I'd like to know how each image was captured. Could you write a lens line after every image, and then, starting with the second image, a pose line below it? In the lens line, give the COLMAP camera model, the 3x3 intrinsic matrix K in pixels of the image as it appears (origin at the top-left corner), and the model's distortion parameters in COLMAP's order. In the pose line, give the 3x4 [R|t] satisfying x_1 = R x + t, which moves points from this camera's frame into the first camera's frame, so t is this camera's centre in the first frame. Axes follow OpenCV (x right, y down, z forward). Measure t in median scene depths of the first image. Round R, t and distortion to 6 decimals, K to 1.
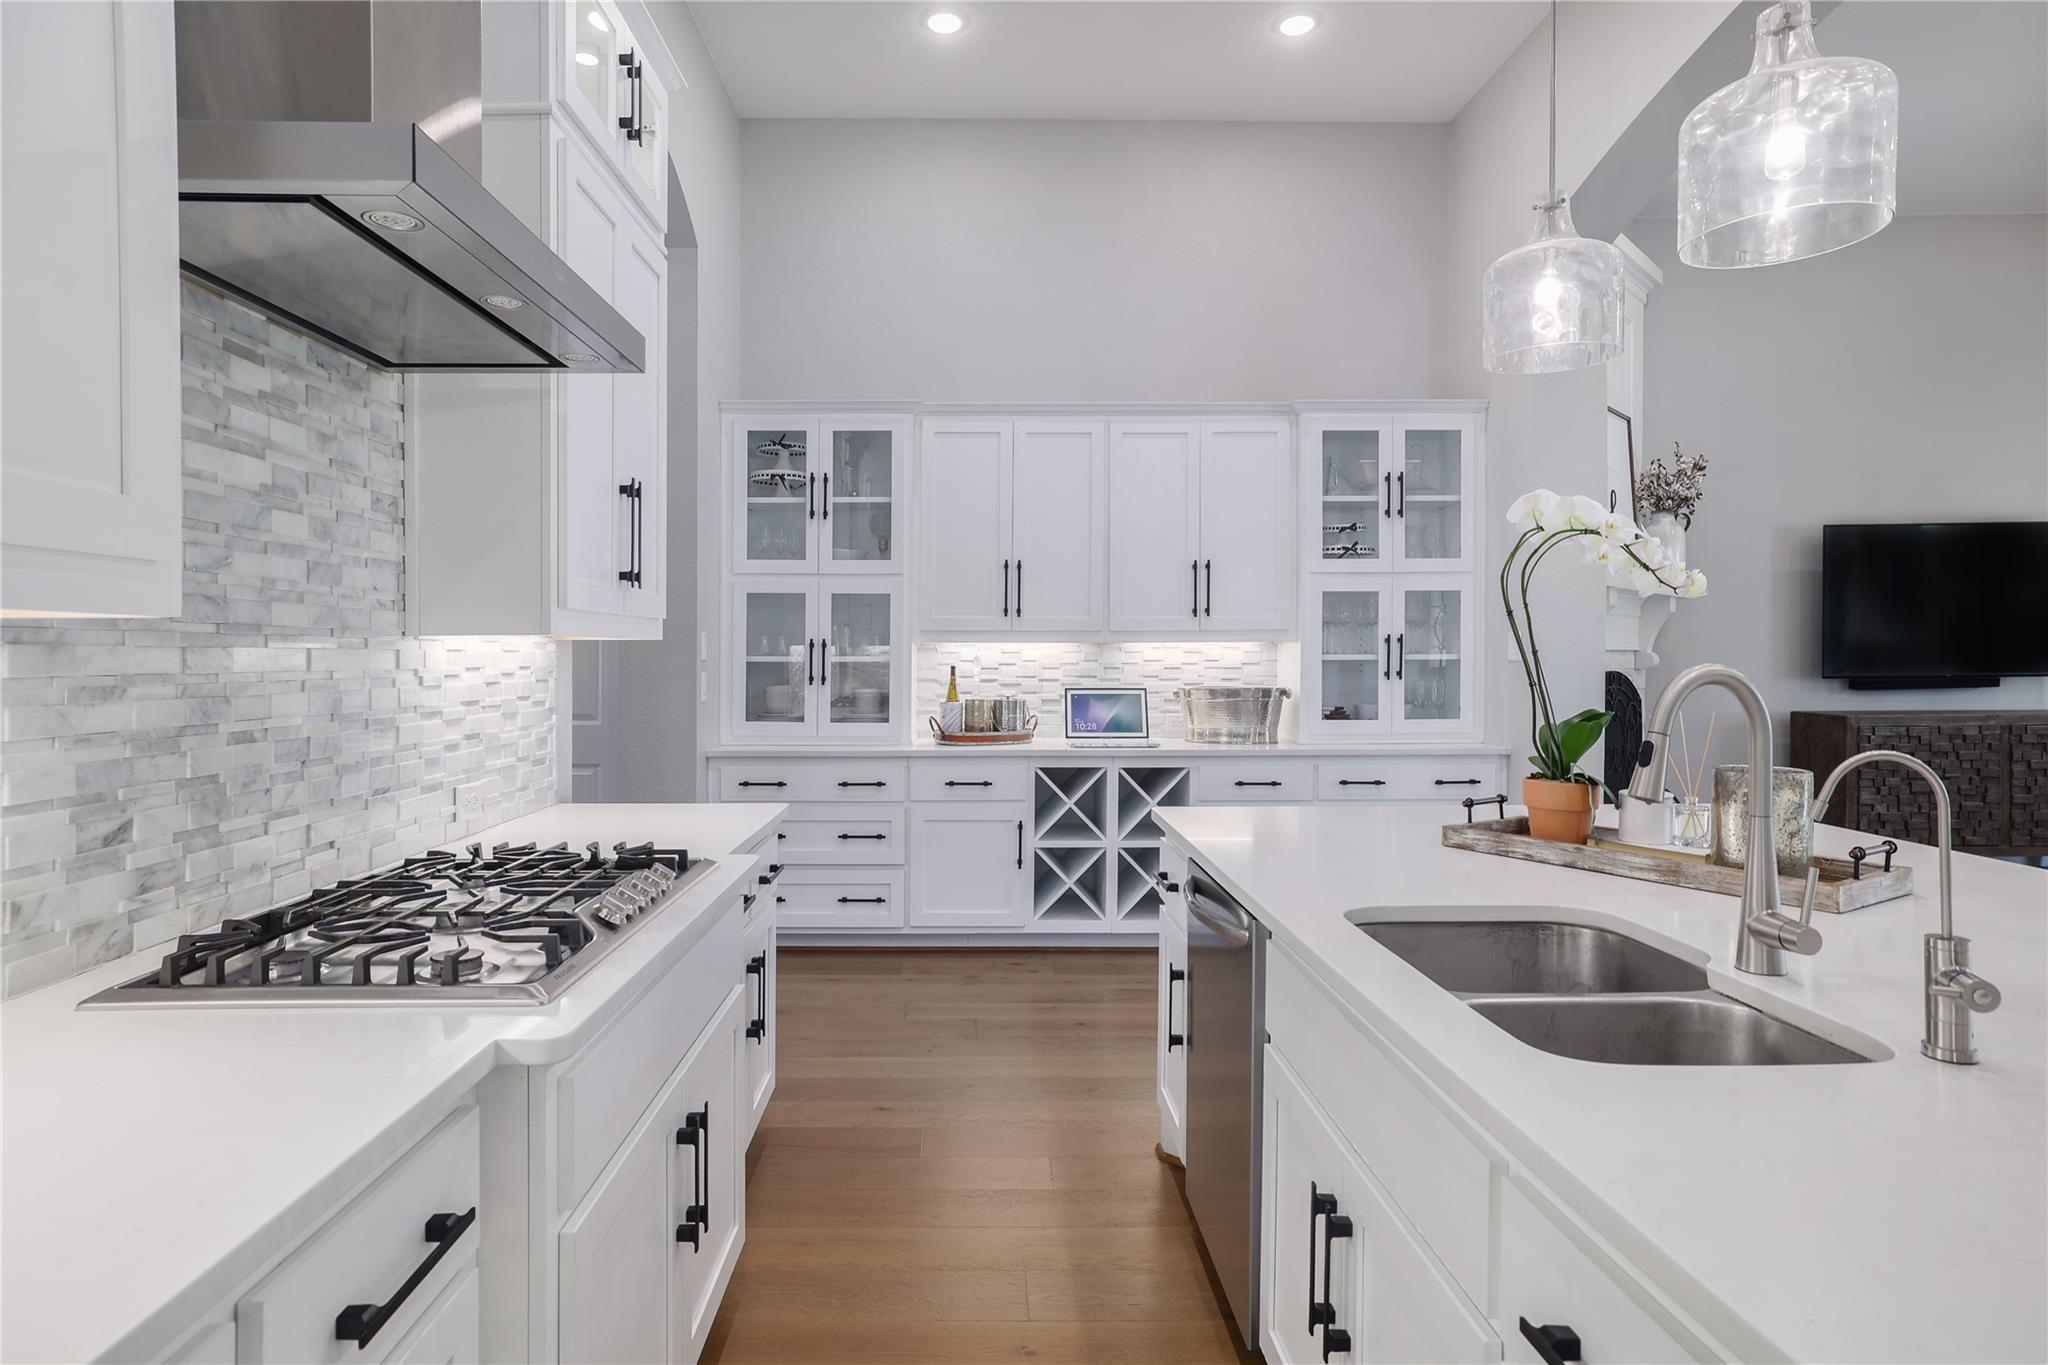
lens RADIAL K [[1179.2, 0, 1018.6], [0, 1179.2, 635.5], [0, 0, 1]] dist [0.001269, -0.001408]
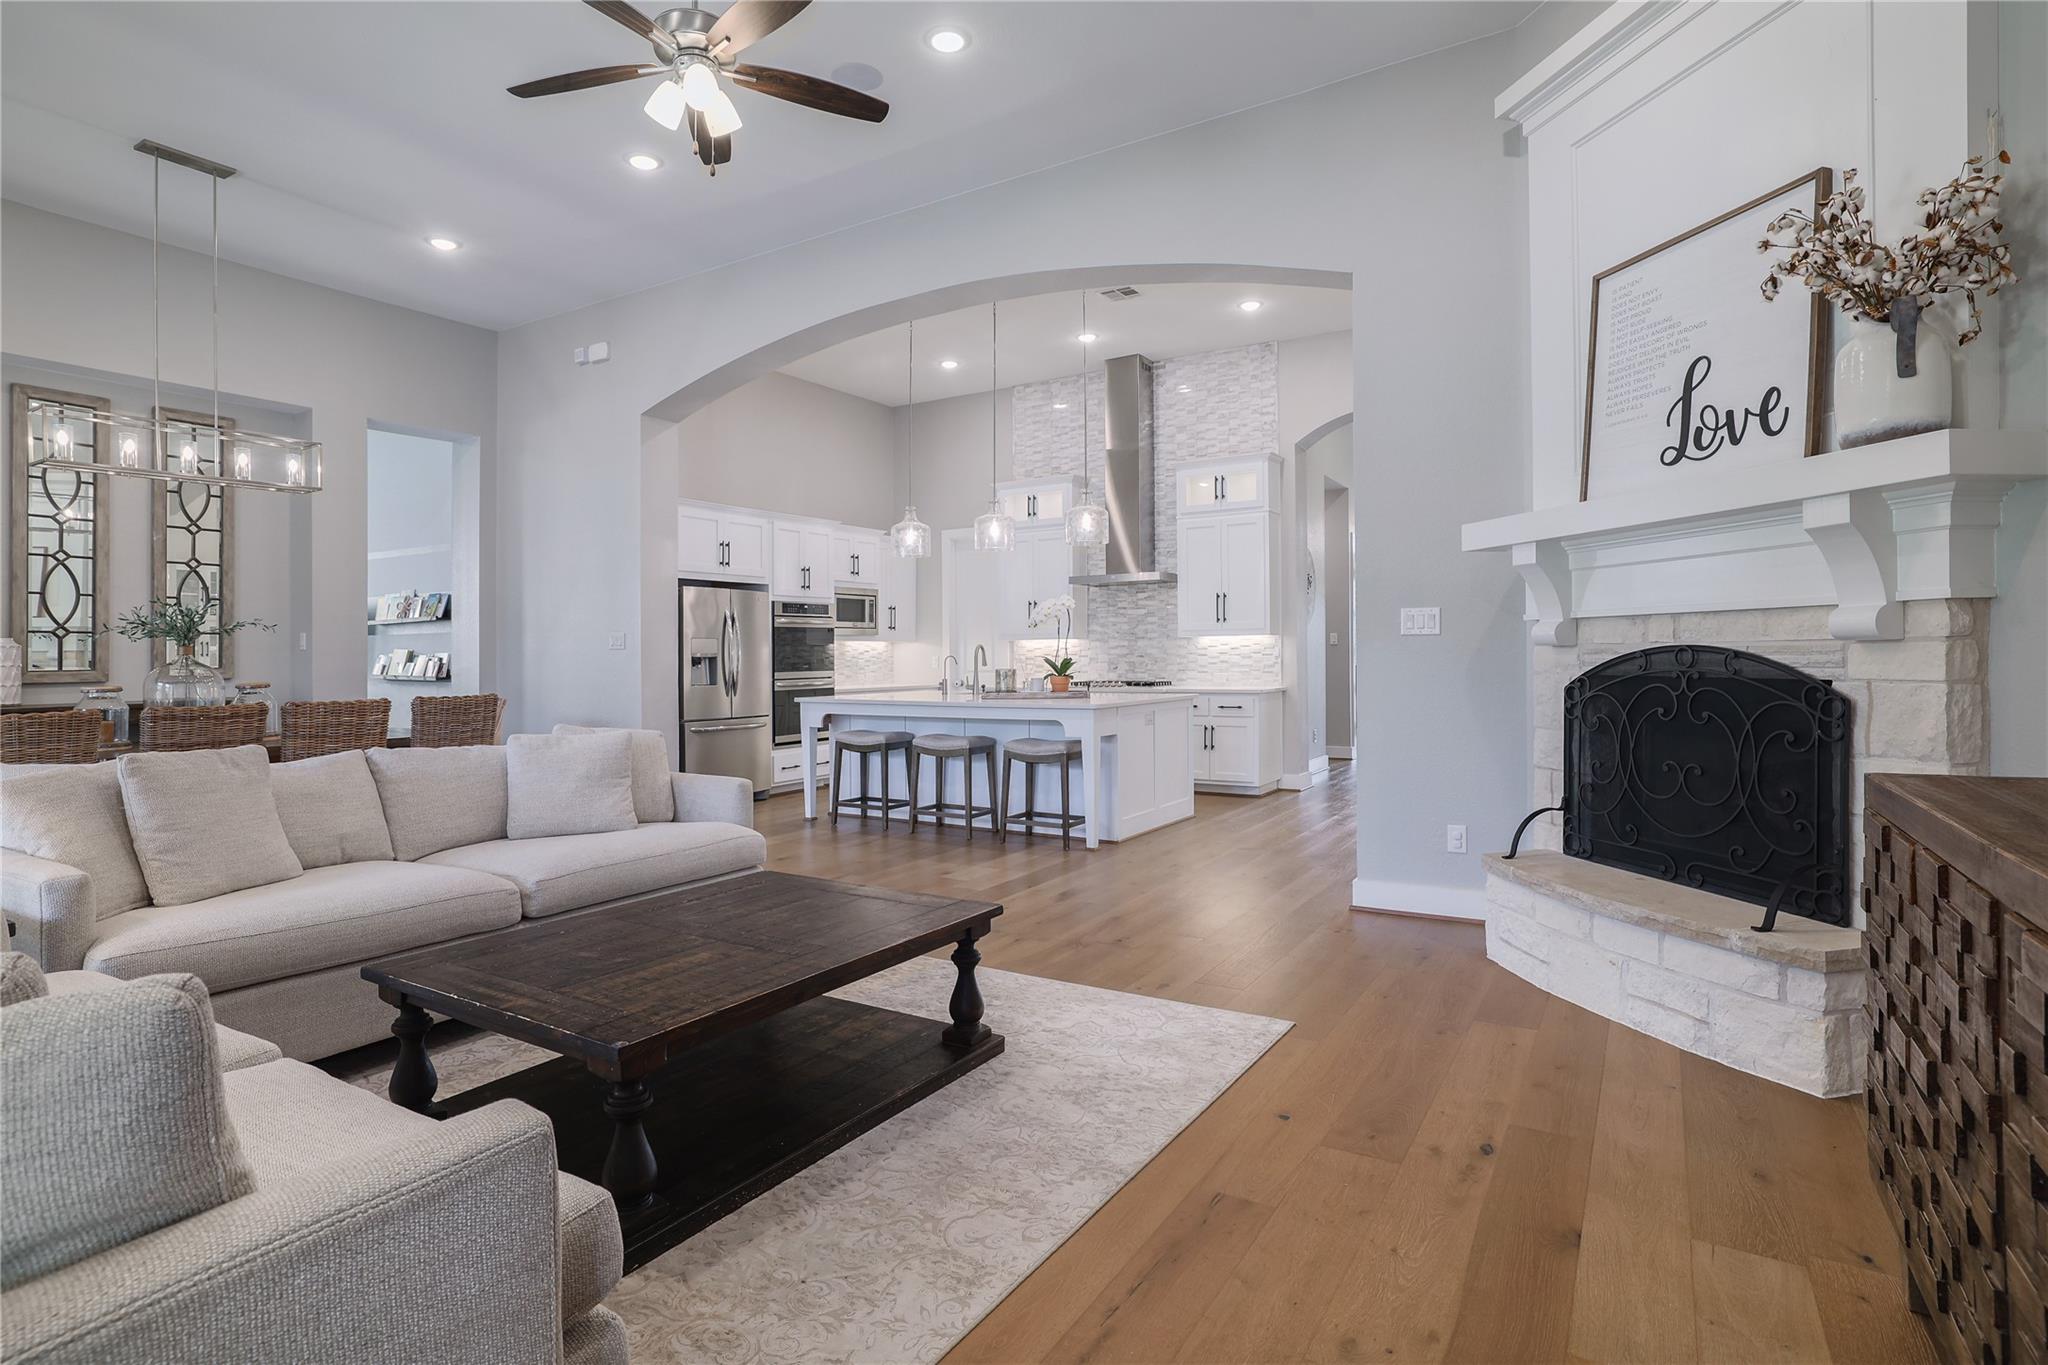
lens RADIAL K [[996.2, 0, 1059.8], [0, 996.2, 670.4], [0, 0, 1]] dist [-0.015989, -0.000051]
pose [[-0.541103, 0.021425, -0.840684, 1.340779], [0.025330, 0.999637, 0.009173, 0.035668], [0.840575, -0.016331, -0.541449, 1.189895]]
